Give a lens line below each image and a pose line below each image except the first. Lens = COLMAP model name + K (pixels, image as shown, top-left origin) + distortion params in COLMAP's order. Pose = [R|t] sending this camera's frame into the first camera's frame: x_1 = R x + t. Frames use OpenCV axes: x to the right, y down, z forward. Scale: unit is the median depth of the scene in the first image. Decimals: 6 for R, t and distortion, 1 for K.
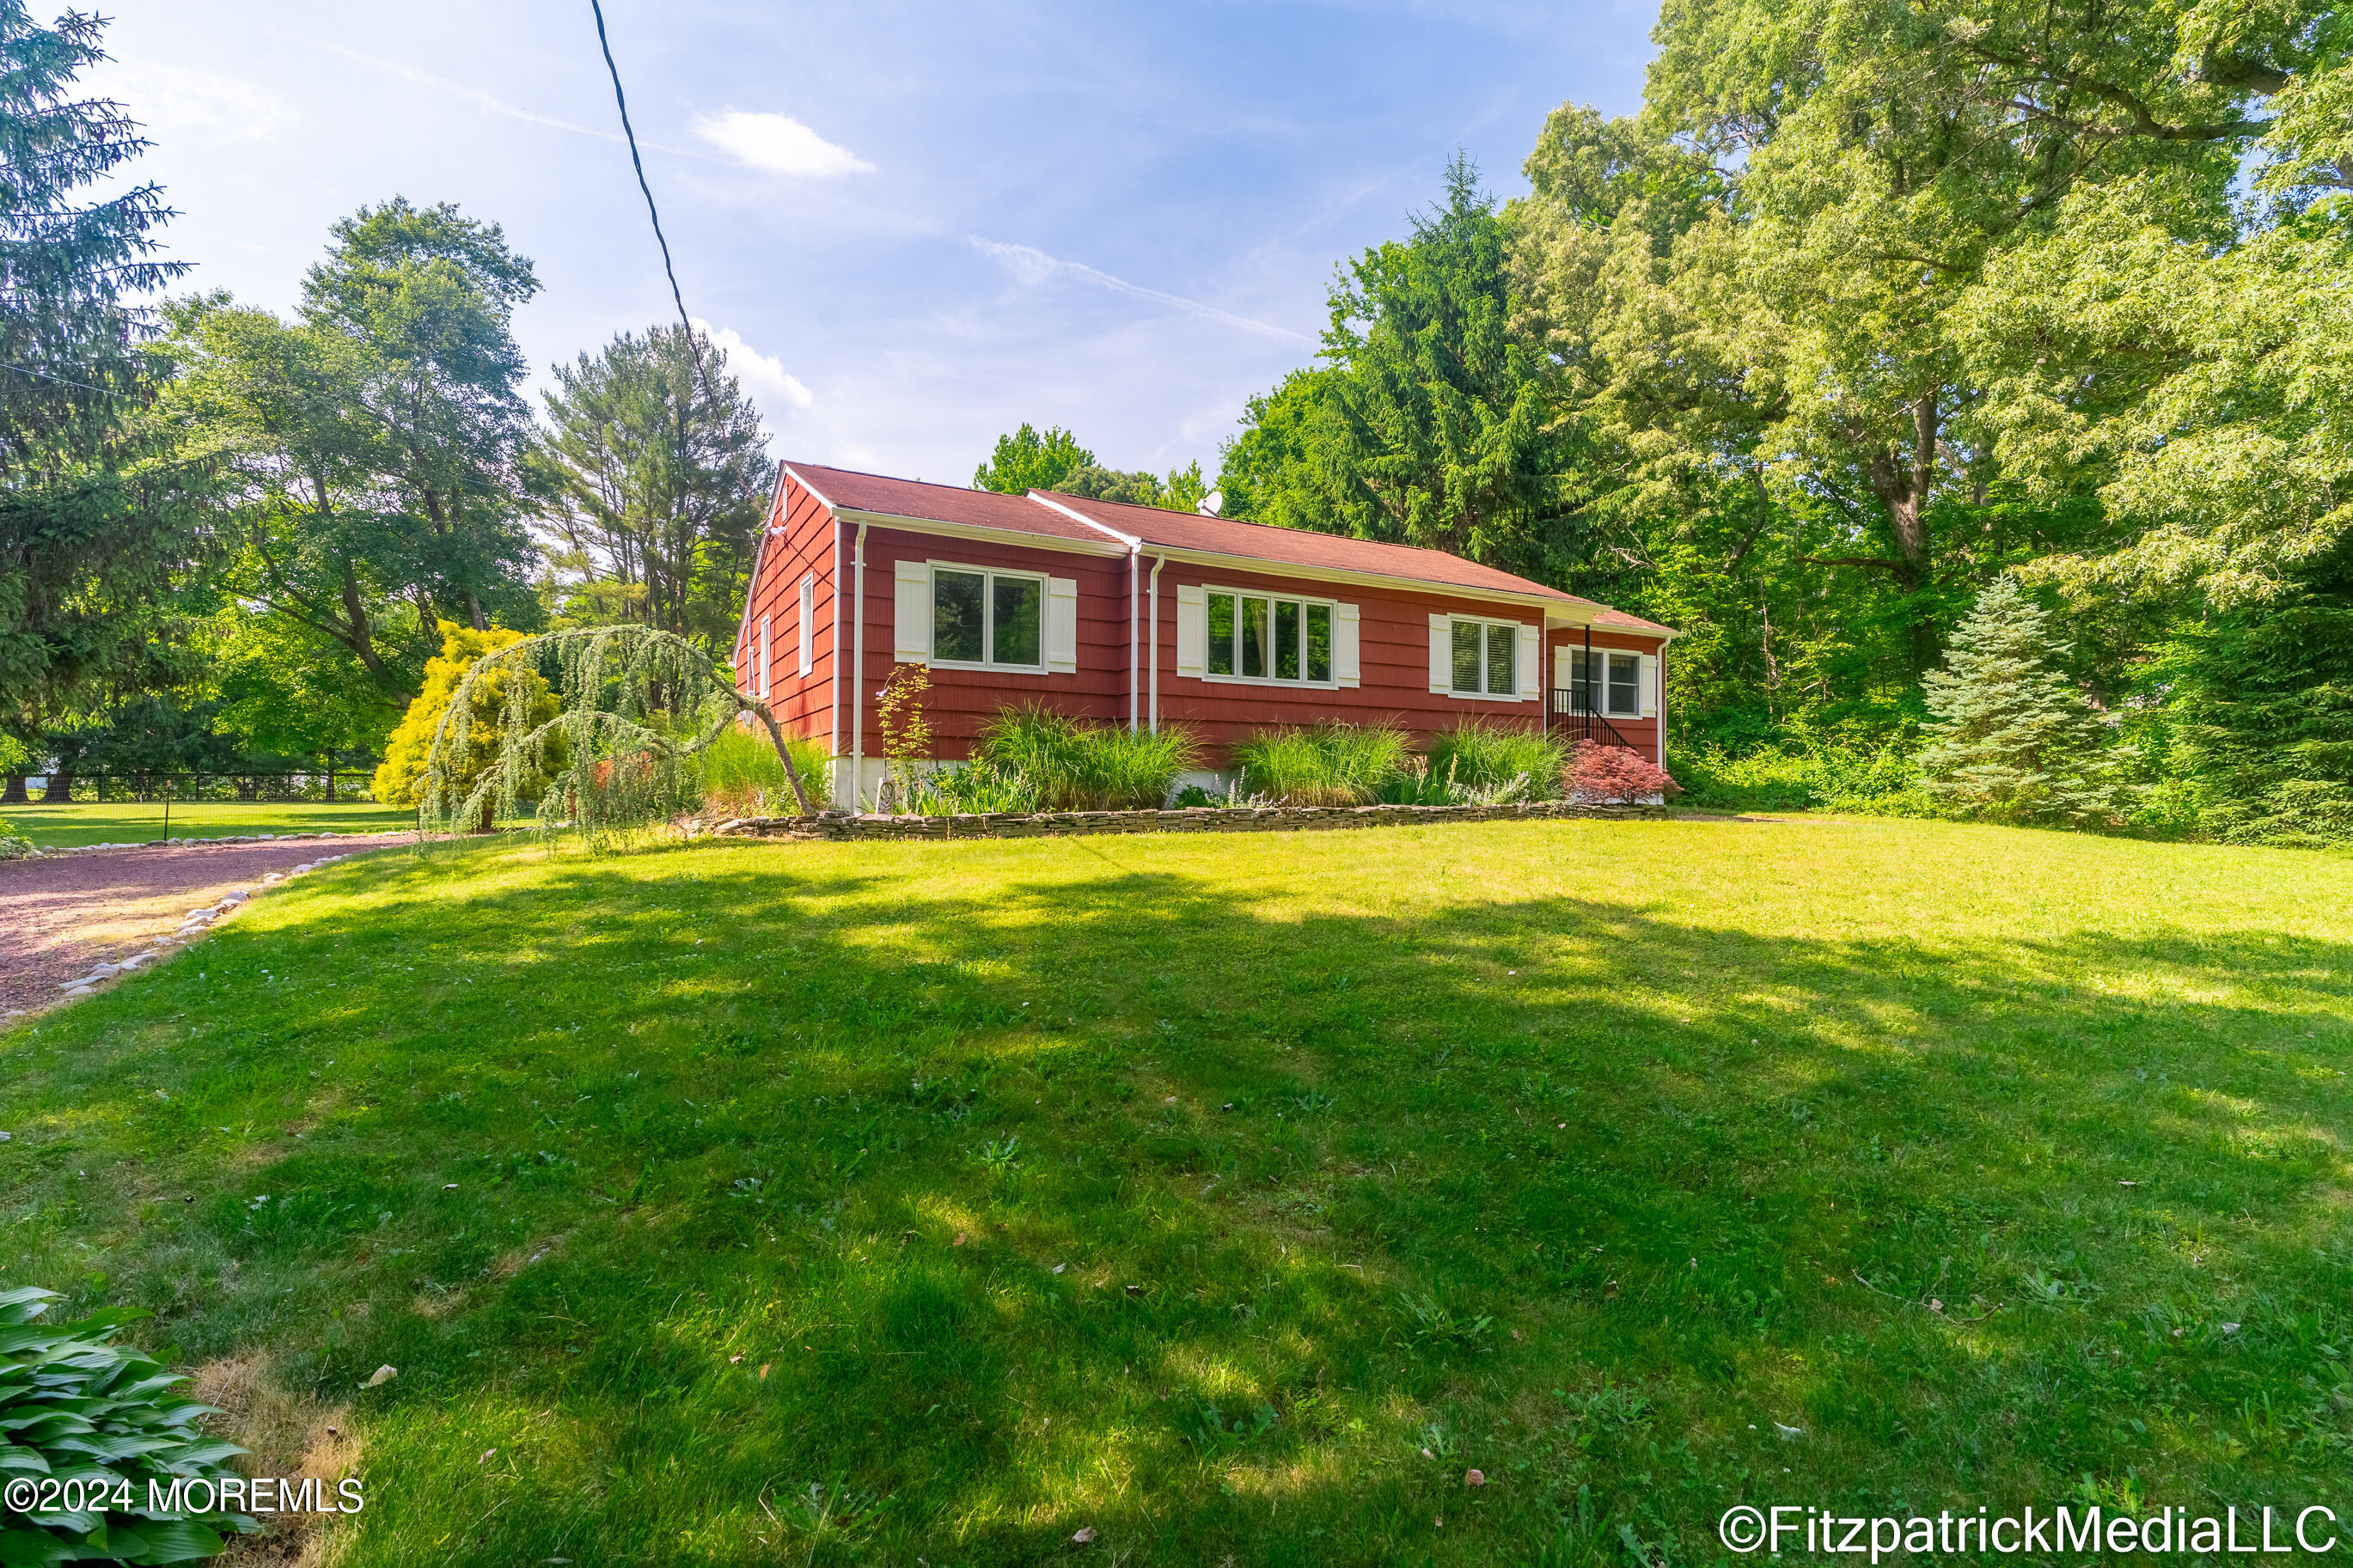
lens RADIAL K [[1071.6, 0, 1175.9], [0, 1071.6, 788.2], [0, 0, 1]] dist [-0.005349, 0.000337]
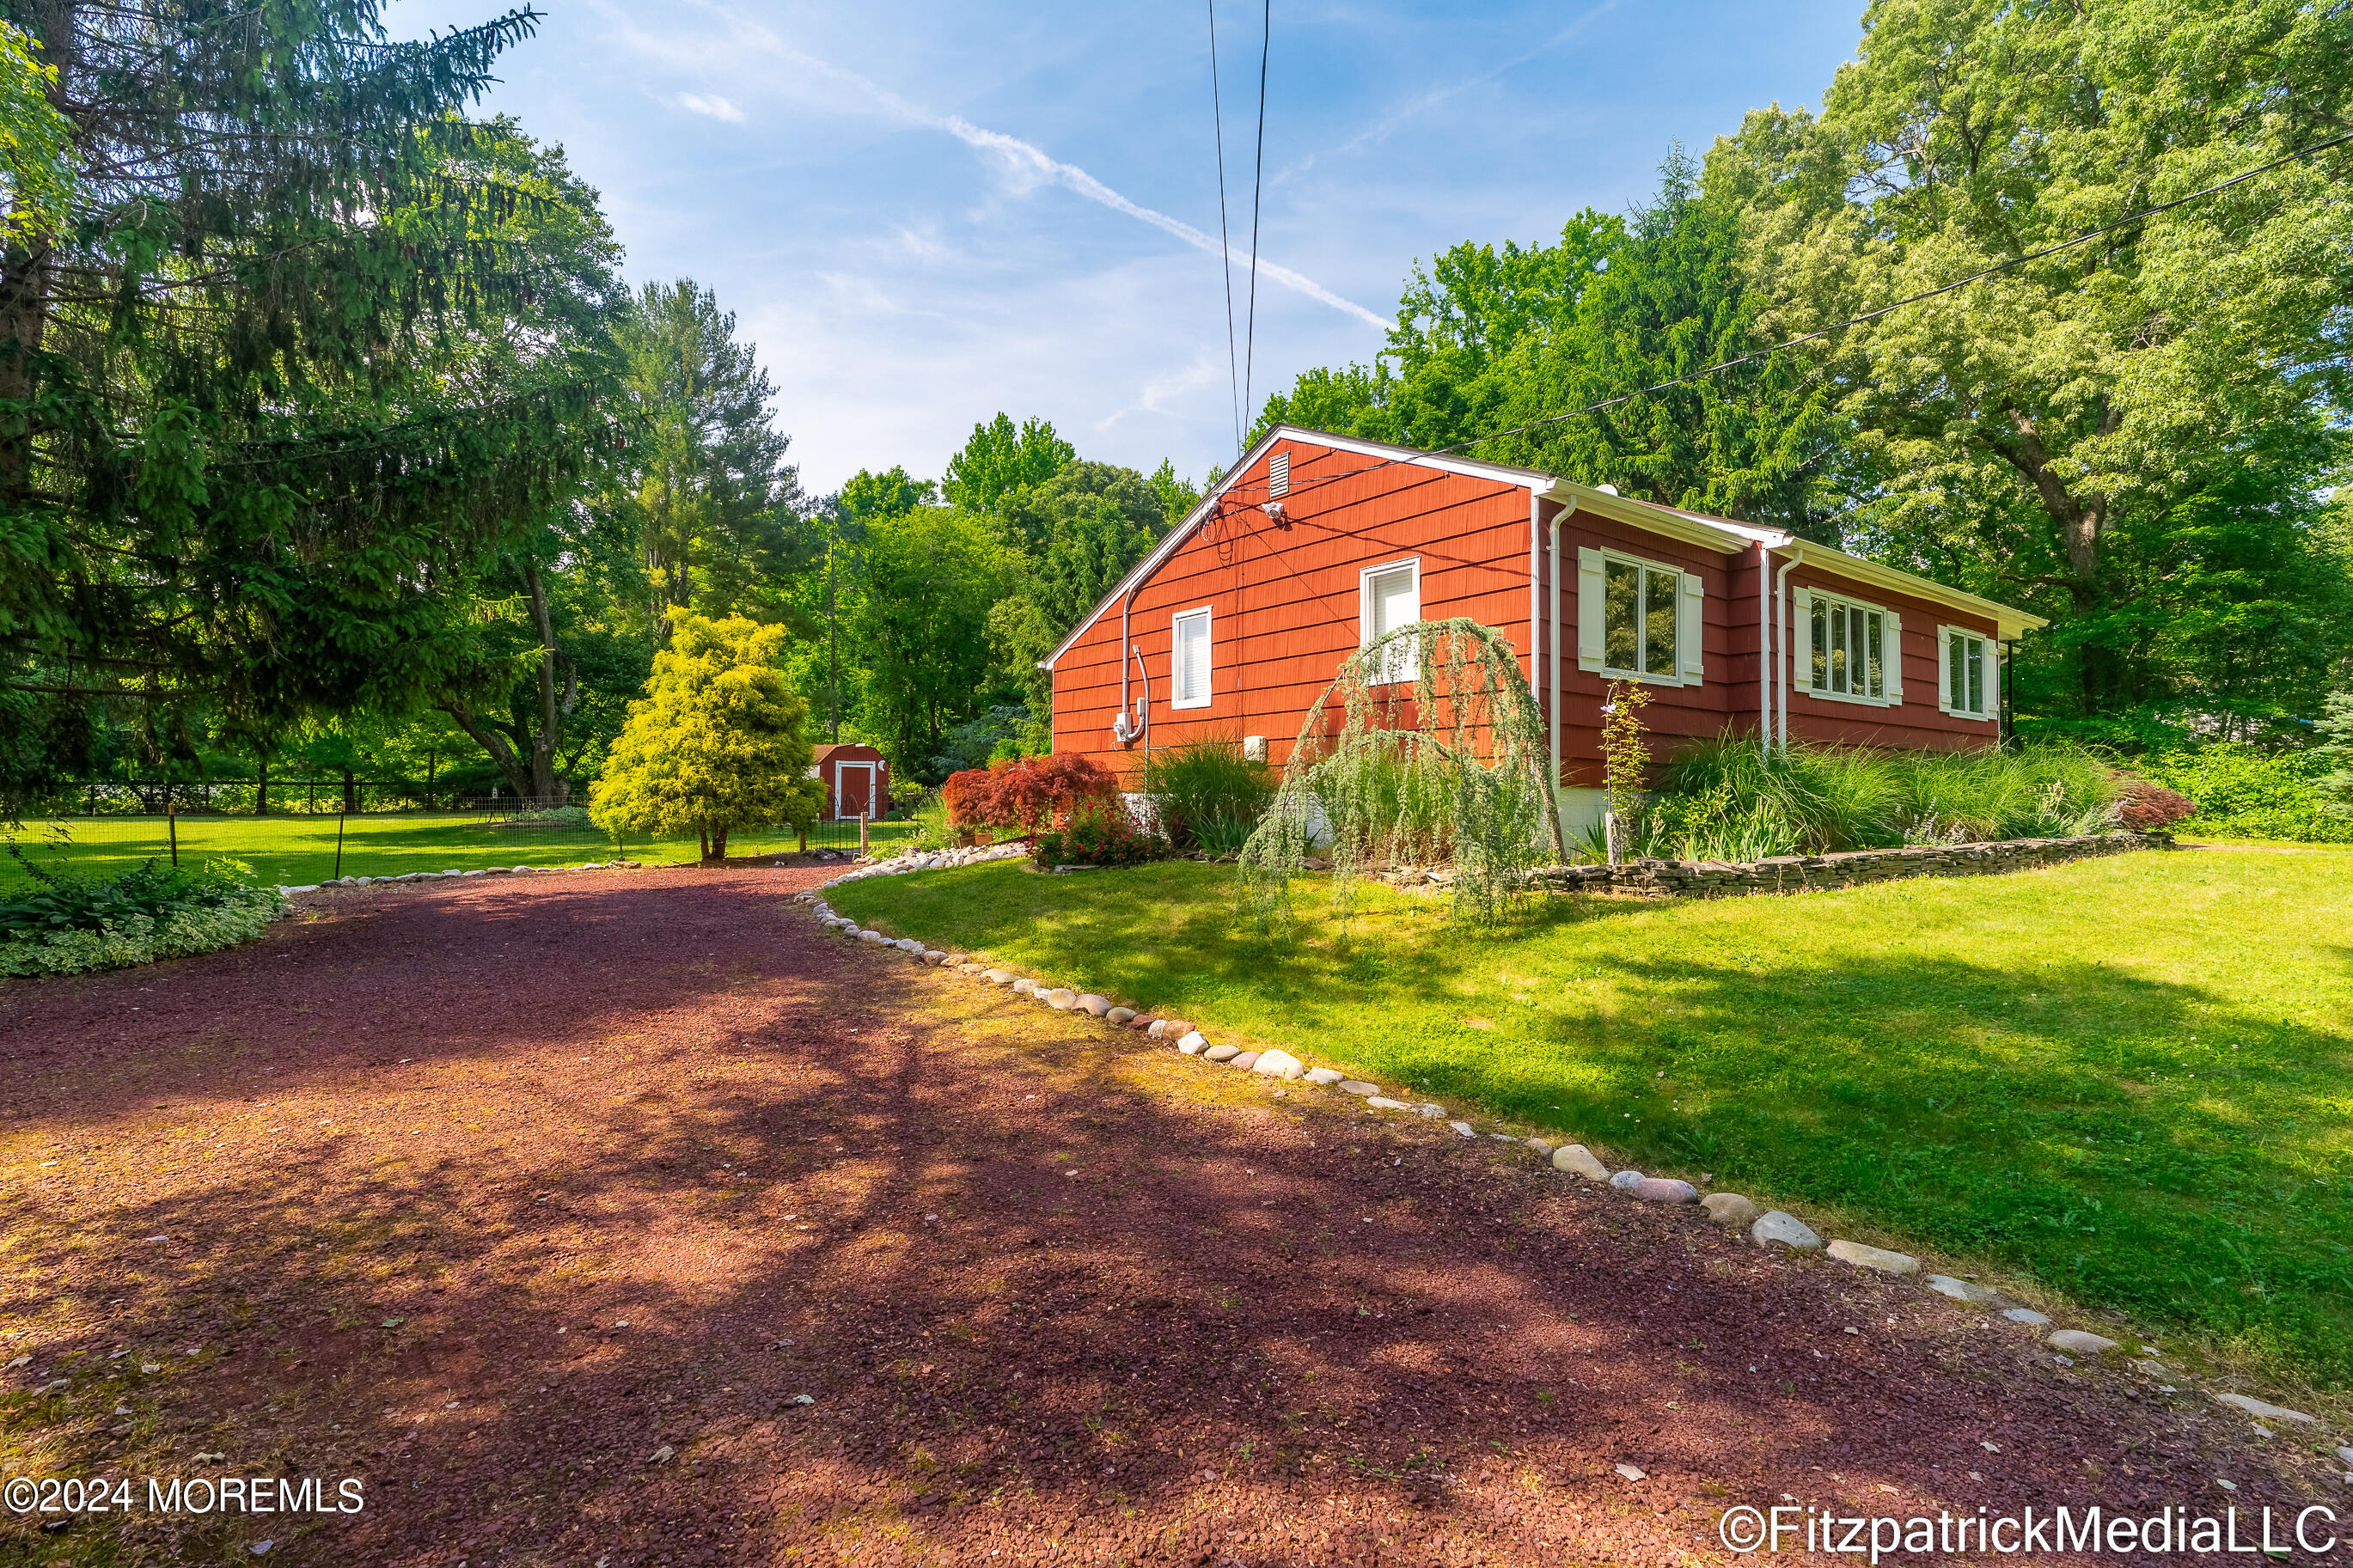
lens RADIAL K [[1071.6, 0, 1179.6], [0, 1071.6, 790.4], [0, 0, 1]] dist [-0.005349, 0.000337]
pose [[0.991355, -0.000173, 0.131207, -0.417810], [0.000257, 1.000000, -0.000625, -0.015436], [-0.131207, 0.000653, 0.991355, 0.139719]]
